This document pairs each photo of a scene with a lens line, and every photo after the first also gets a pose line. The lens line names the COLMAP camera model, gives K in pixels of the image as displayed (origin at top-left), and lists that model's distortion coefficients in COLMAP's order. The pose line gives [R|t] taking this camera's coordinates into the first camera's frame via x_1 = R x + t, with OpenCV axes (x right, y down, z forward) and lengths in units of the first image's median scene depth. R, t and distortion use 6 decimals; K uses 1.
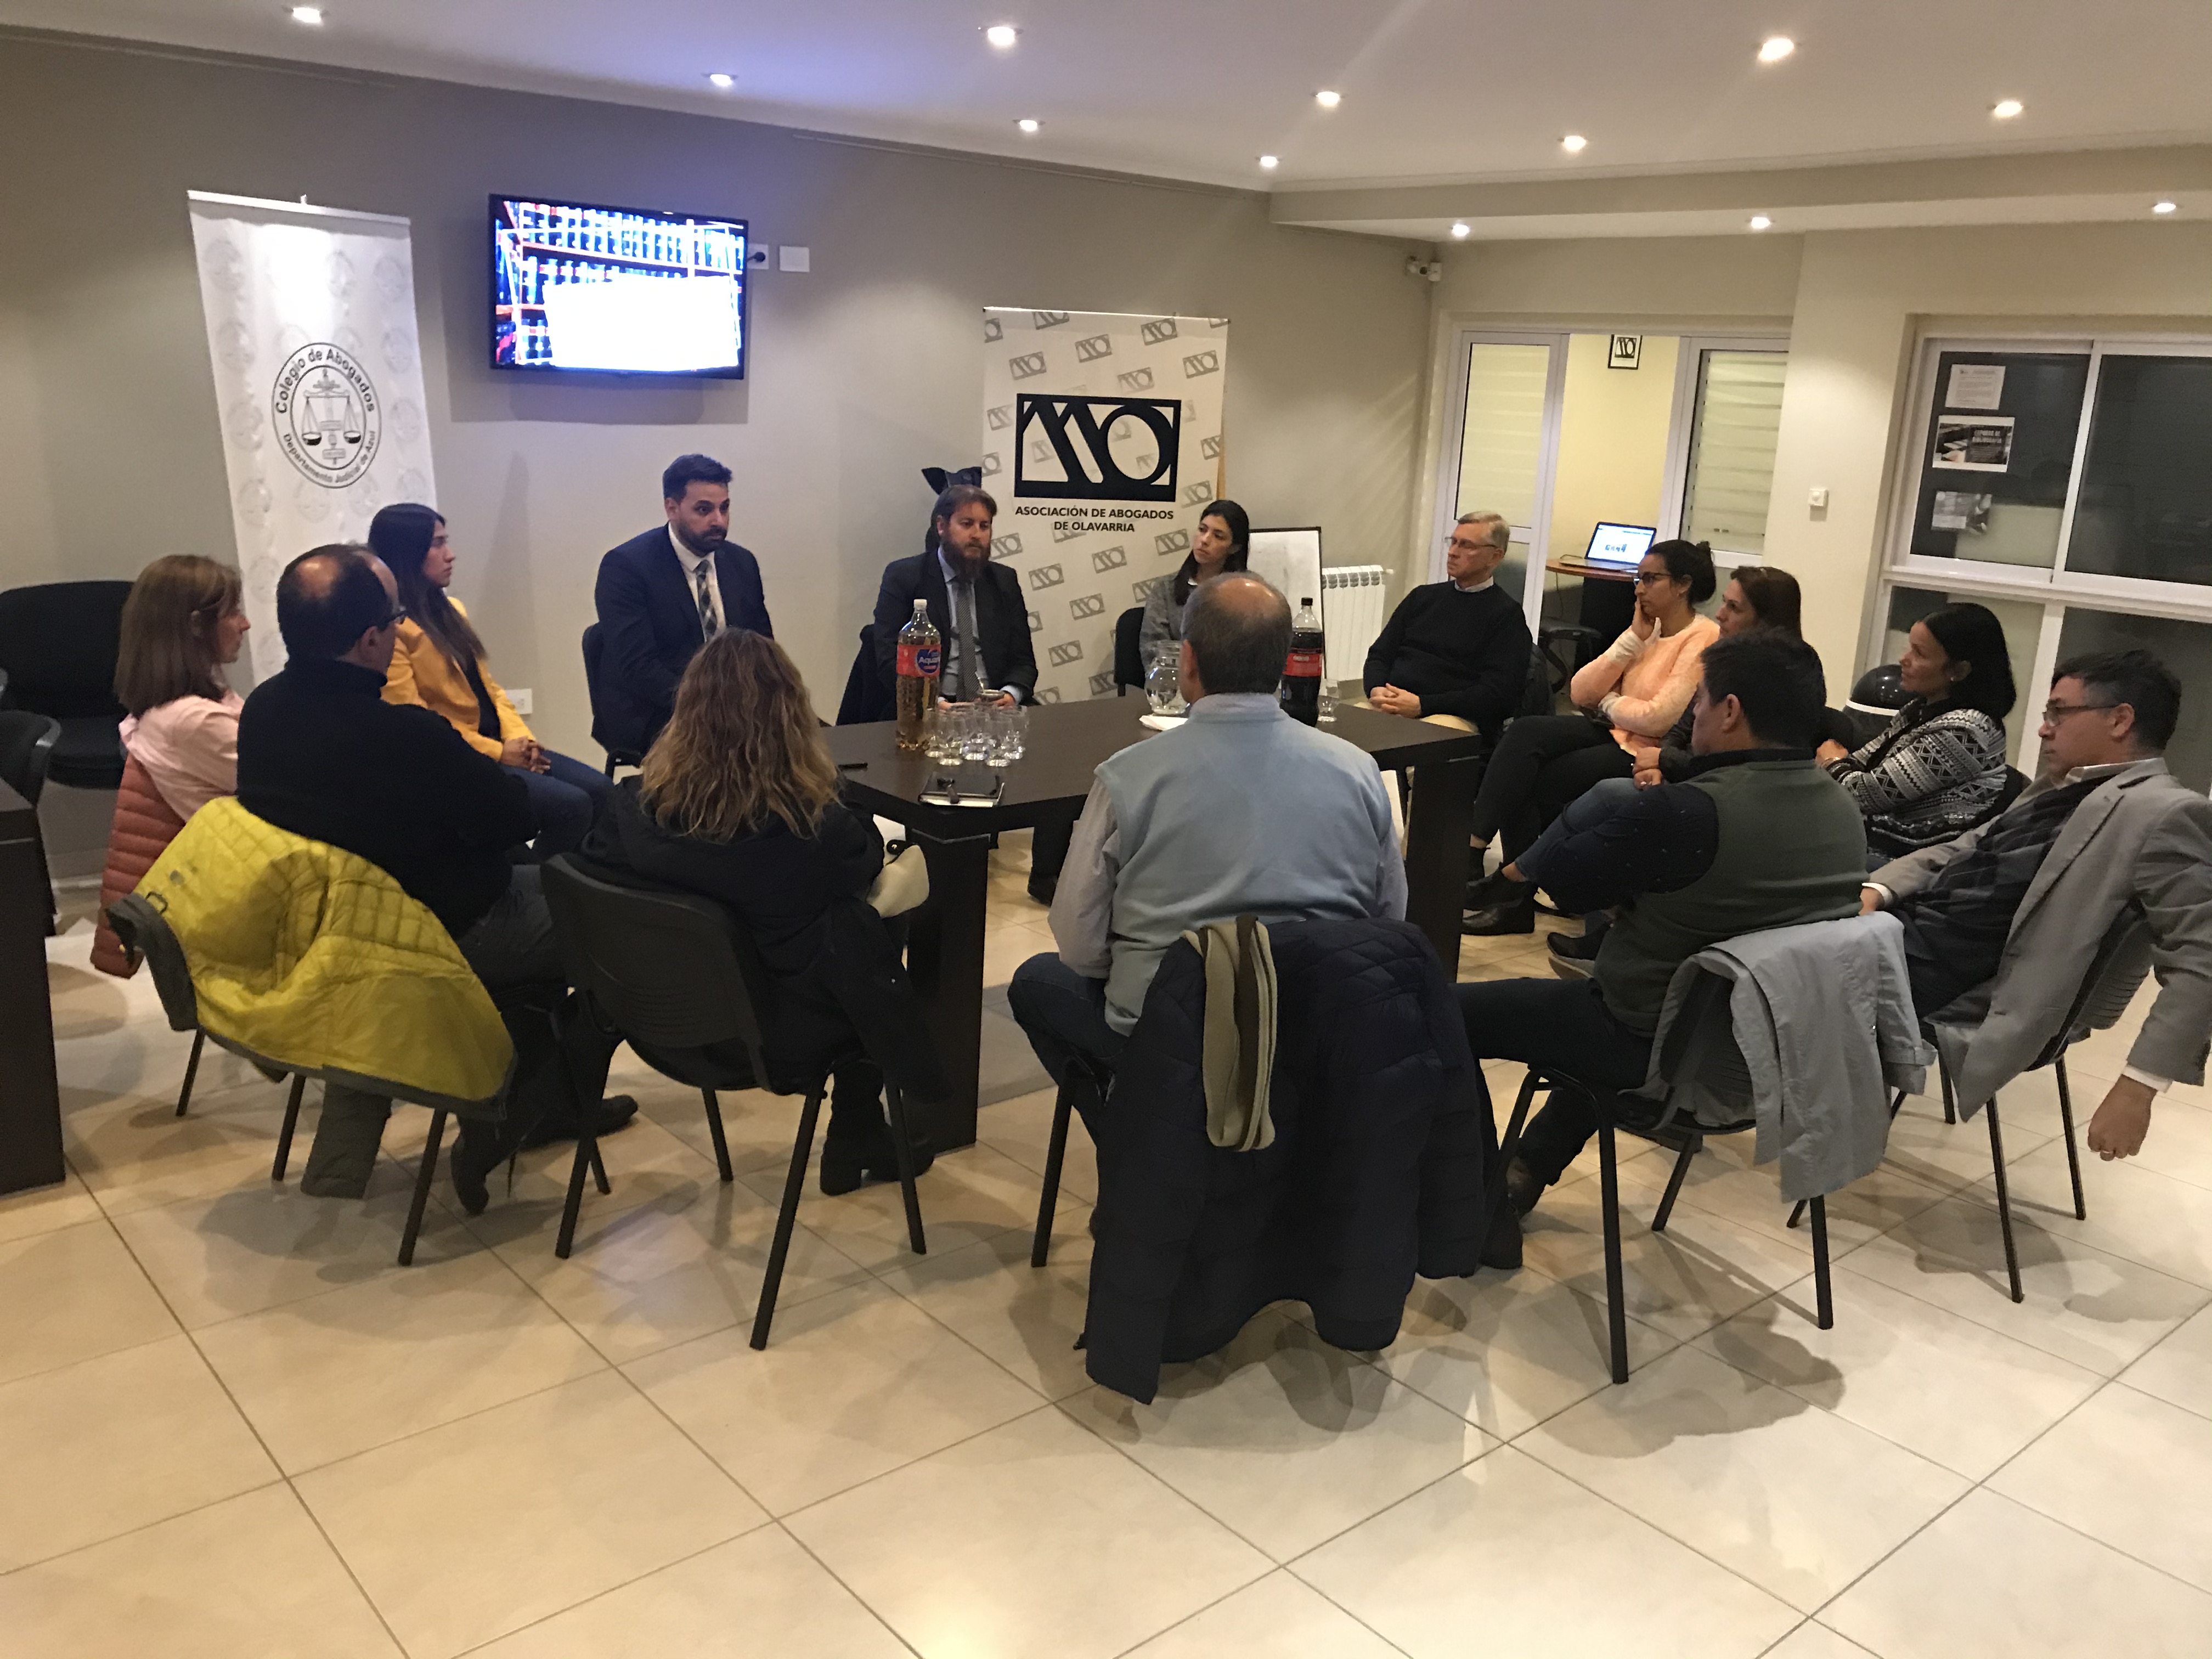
lens RADIAL K [[1817.3, 0, 1106.0], [0, 1817.3, 829.5], [0, 0, 1]] dist [0.040364, 0.000327]
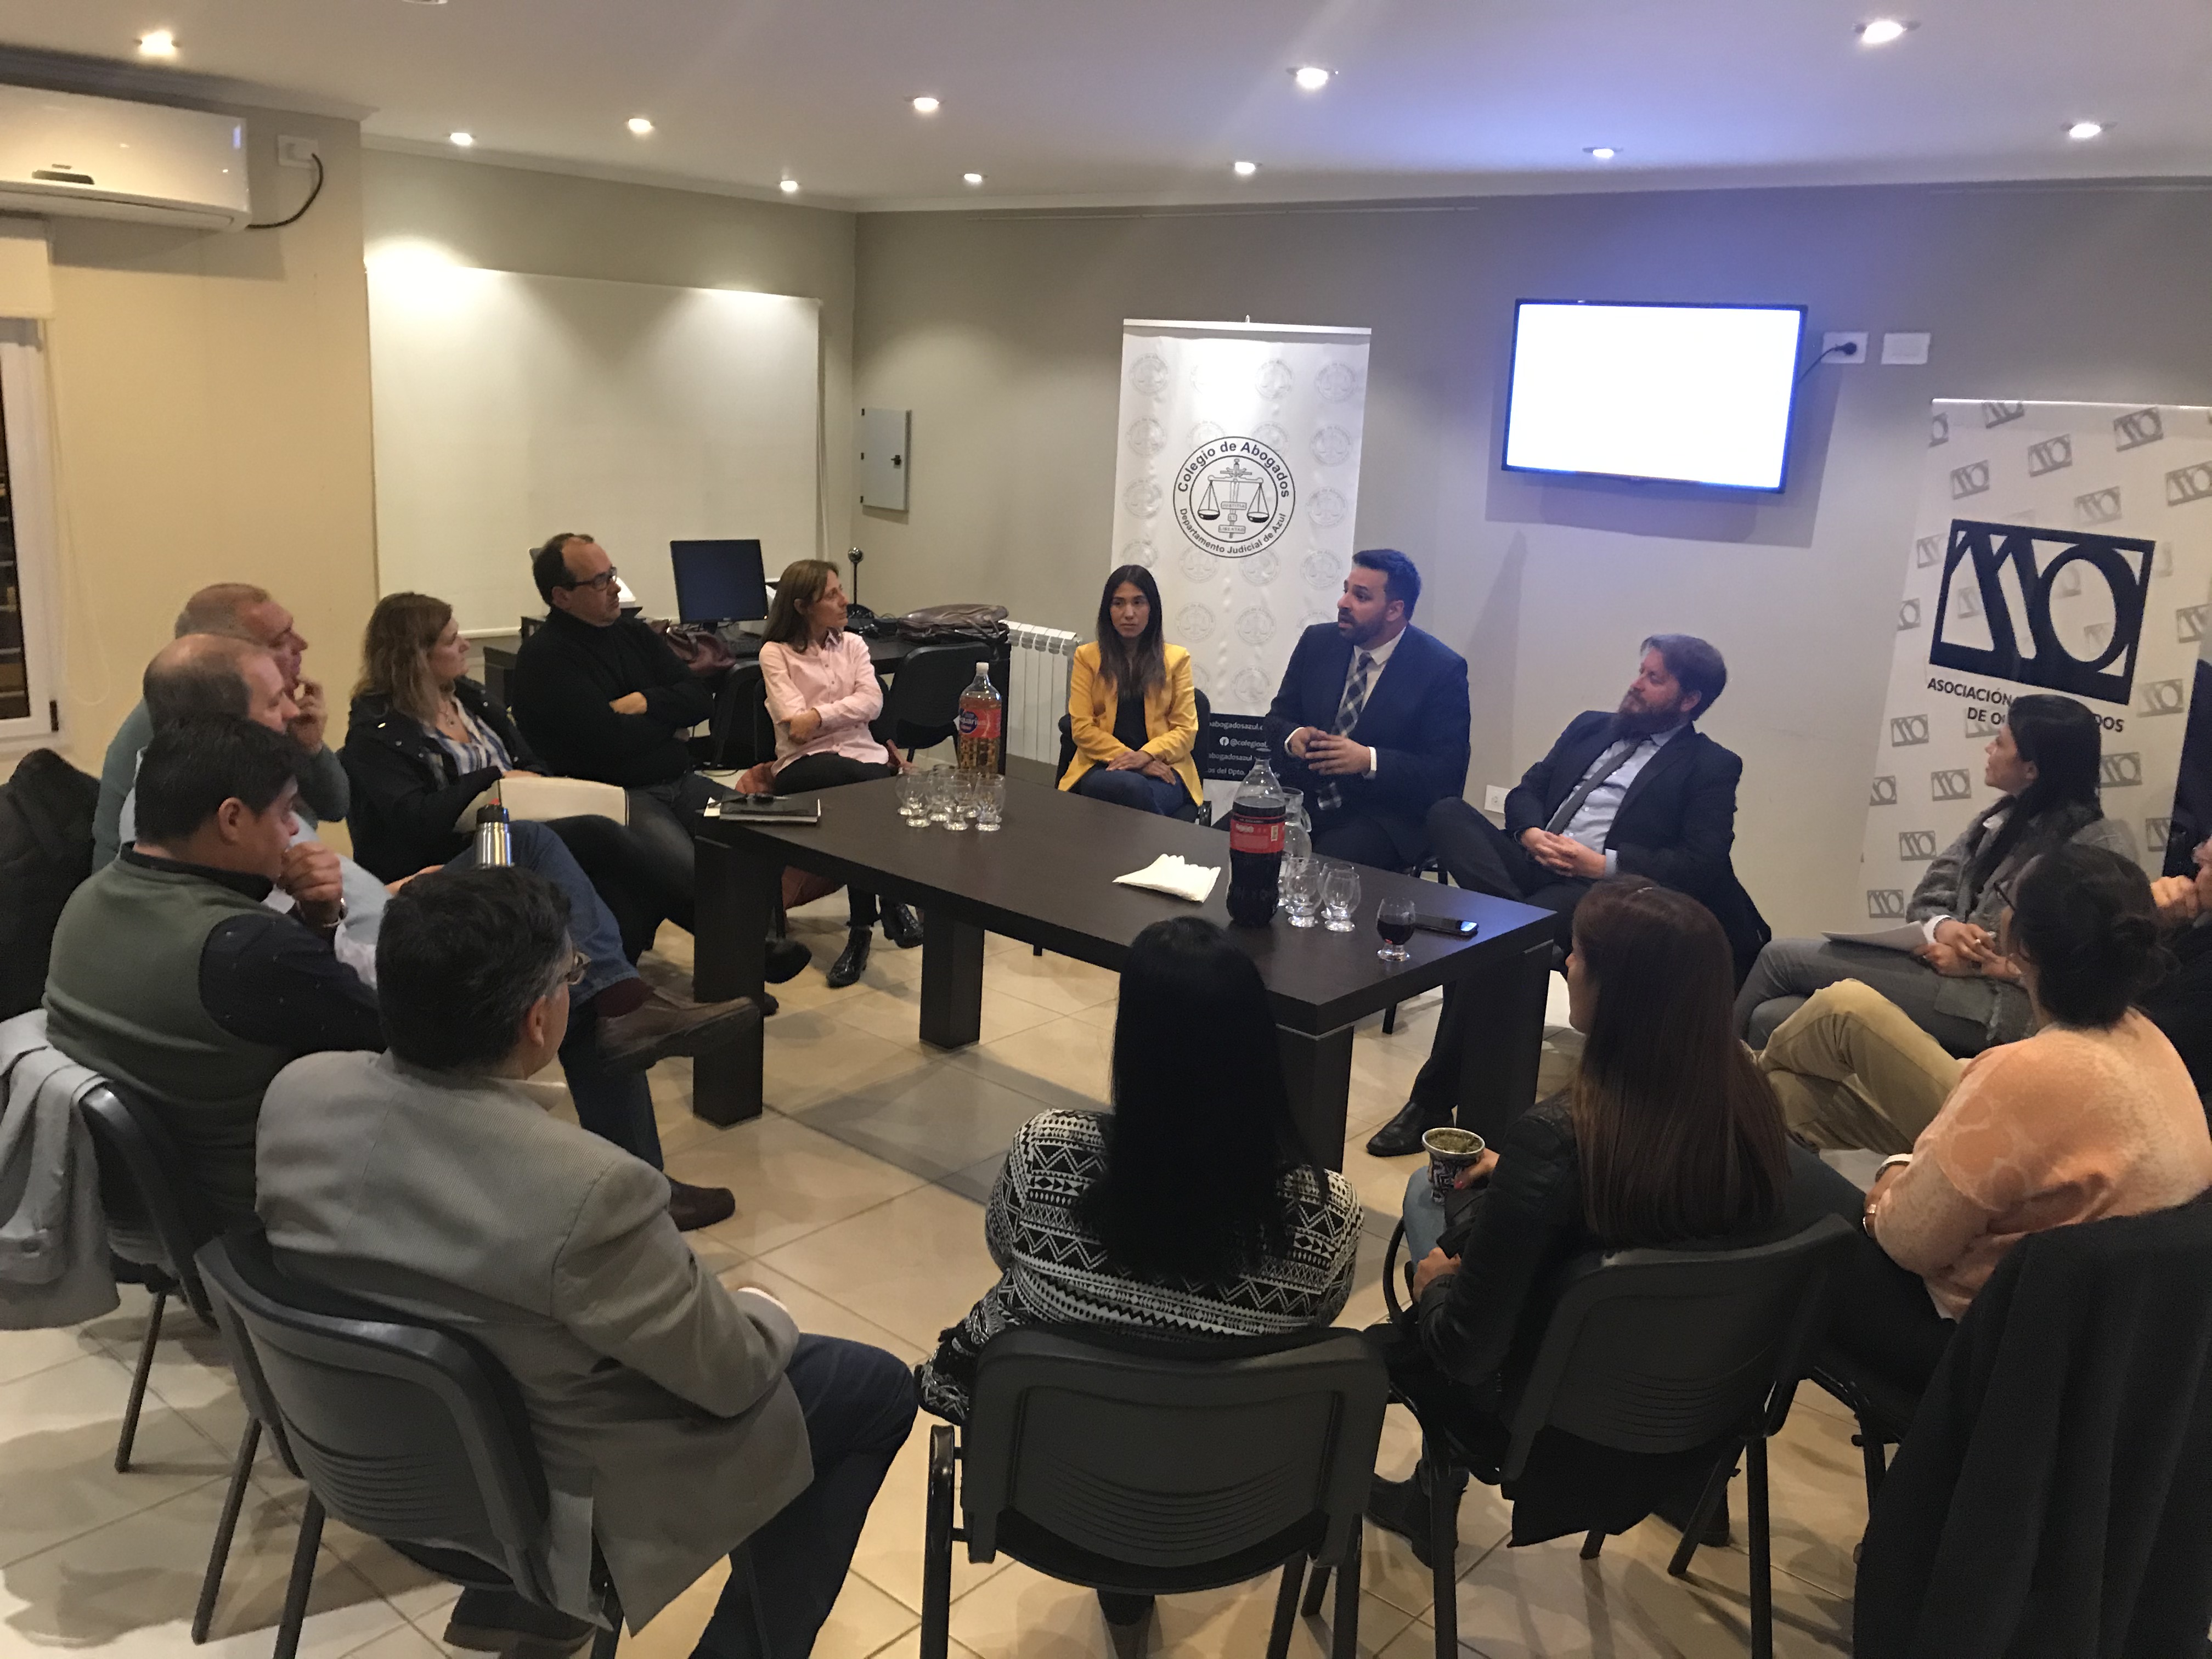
lens RADIAL K [[1869.7, 0, 1106.0], [0, 1869.7, 829.5], [0, 0, 1]] dist [0.070148, -0.087345]
pose [[0.166879, 0.196229, -0.966253, 0.606064], [-0.290395, 0.946308, 0.142026, -0.133382], [0.942243, 0.256894, 0.214903, 0.561050]]
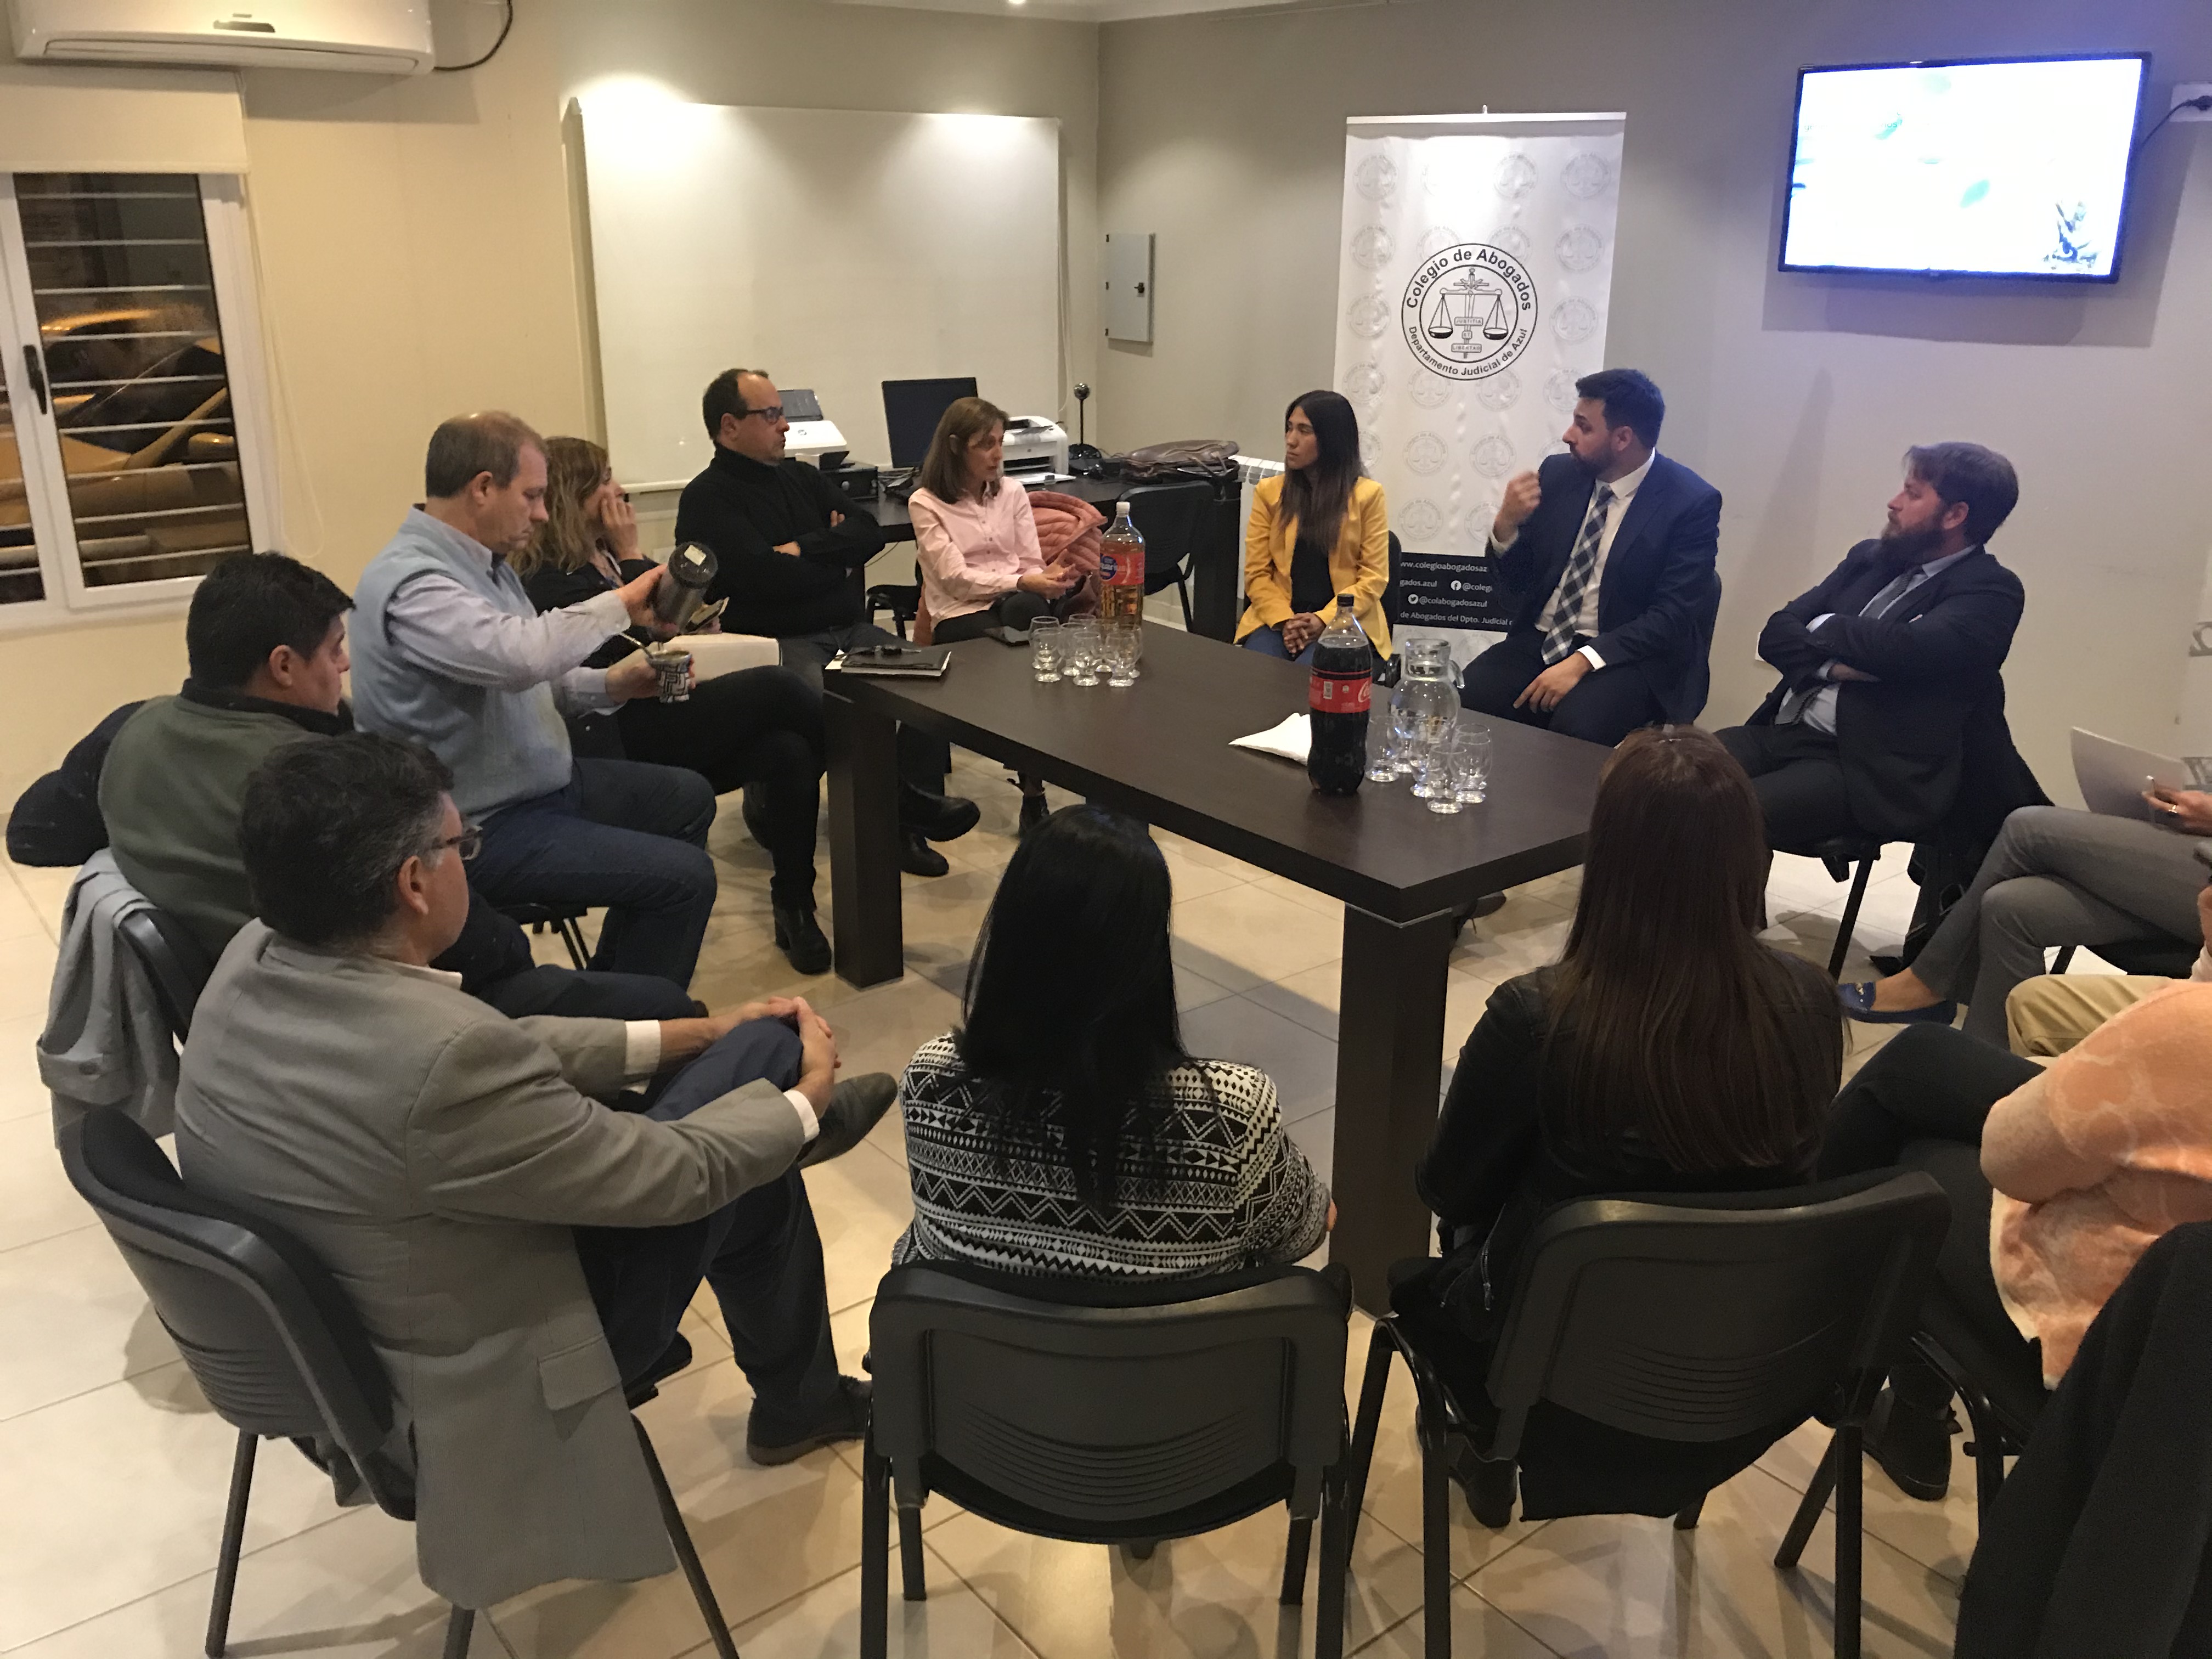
lens RADIAL K [[1906.9, 0, 1106.0], [0, 1906.9, 829.5], [0, 0, 1]] dist [-0.000333, 0.029078]
pose [[-0.021093, 0.271268, -0.962273, 0.570501], [-0.259683, 0.927966, 0.267289, -0.147220], [0.965464, 0.255524, 0.050870, 0.639096]]
